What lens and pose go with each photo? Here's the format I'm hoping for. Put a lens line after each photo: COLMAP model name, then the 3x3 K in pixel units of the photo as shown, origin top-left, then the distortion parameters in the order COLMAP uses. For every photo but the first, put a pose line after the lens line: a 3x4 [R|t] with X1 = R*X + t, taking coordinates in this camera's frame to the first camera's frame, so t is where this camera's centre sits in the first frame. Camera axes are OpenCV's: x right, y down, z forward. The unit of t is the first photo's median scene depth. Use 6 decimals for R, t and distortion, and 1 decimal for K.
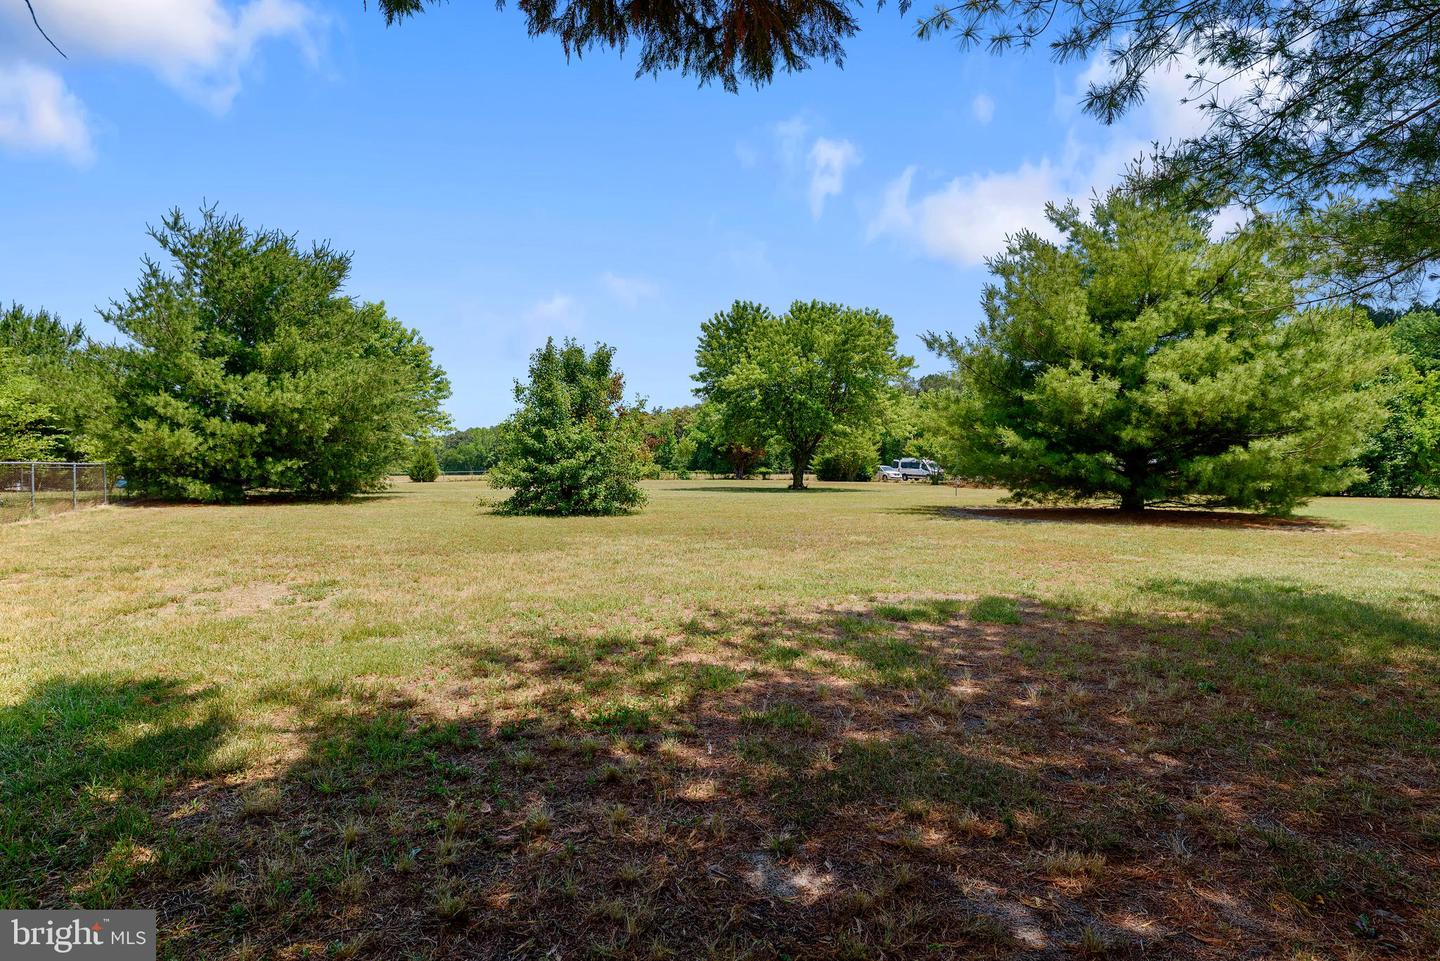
lens RADIAL K [[782.0, 0, 716.4], [0, 782.0, 475.0], [0, 0, 1]] dist [-0.001753, 0.002882]
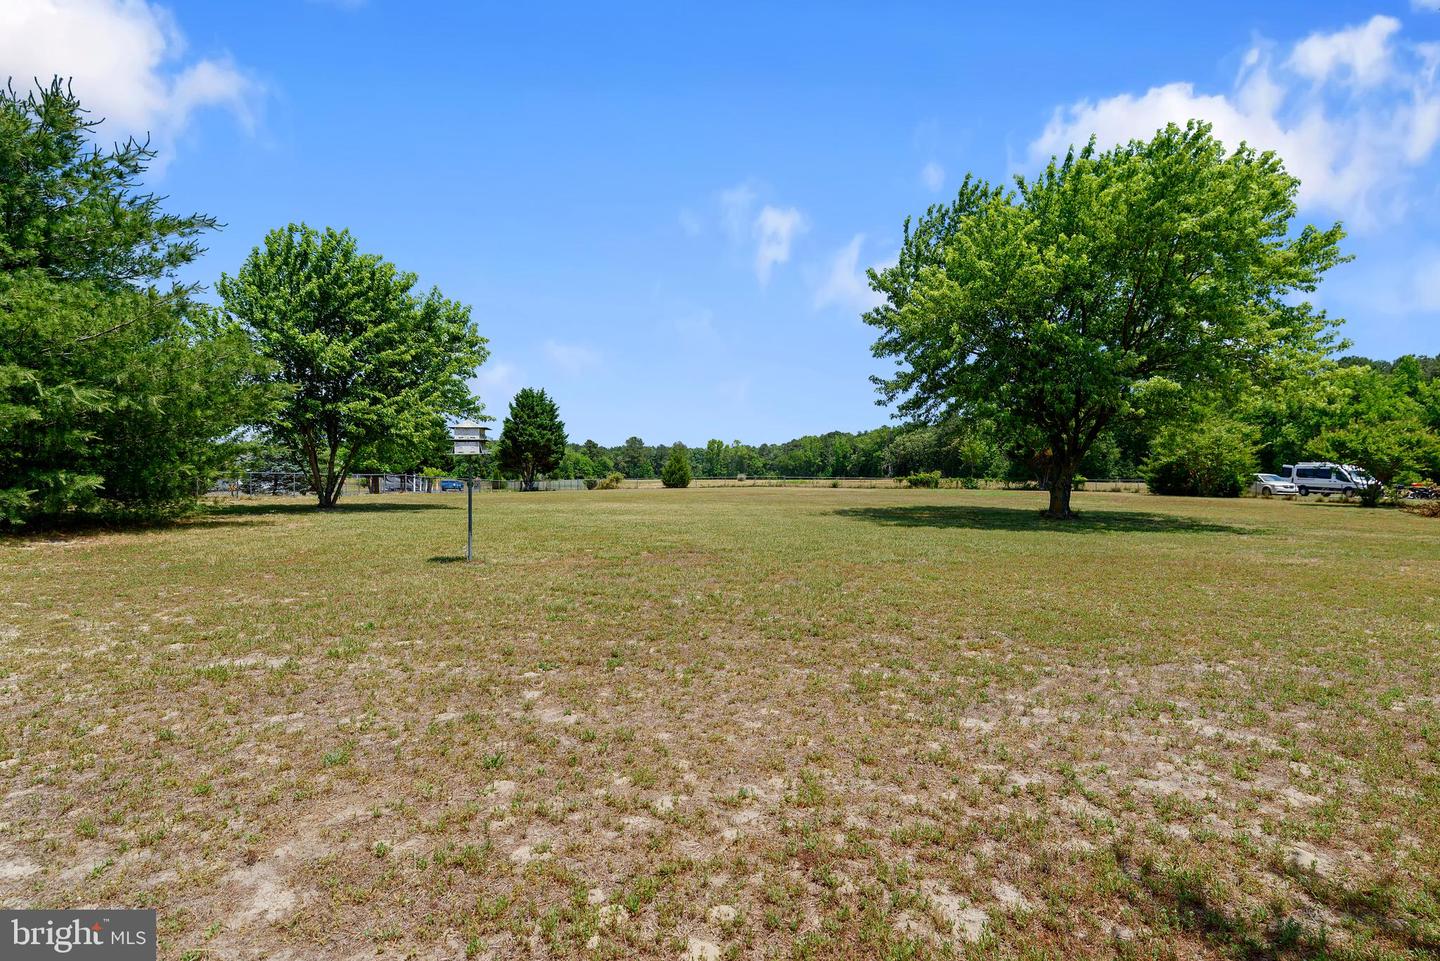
lens RADIAL K [[722.2, 0, 725.5], [0, 722.2, 468.9], [0, 0, 1]] dist [0.026524, 0.001067]
pose [[0.911103, 0.004304, -0.412155, 0.047332], [-0.010491, 0.999864, -0.012748, -0.002937], [0.412044, 0.015939, 0.911024, 0.215890]]
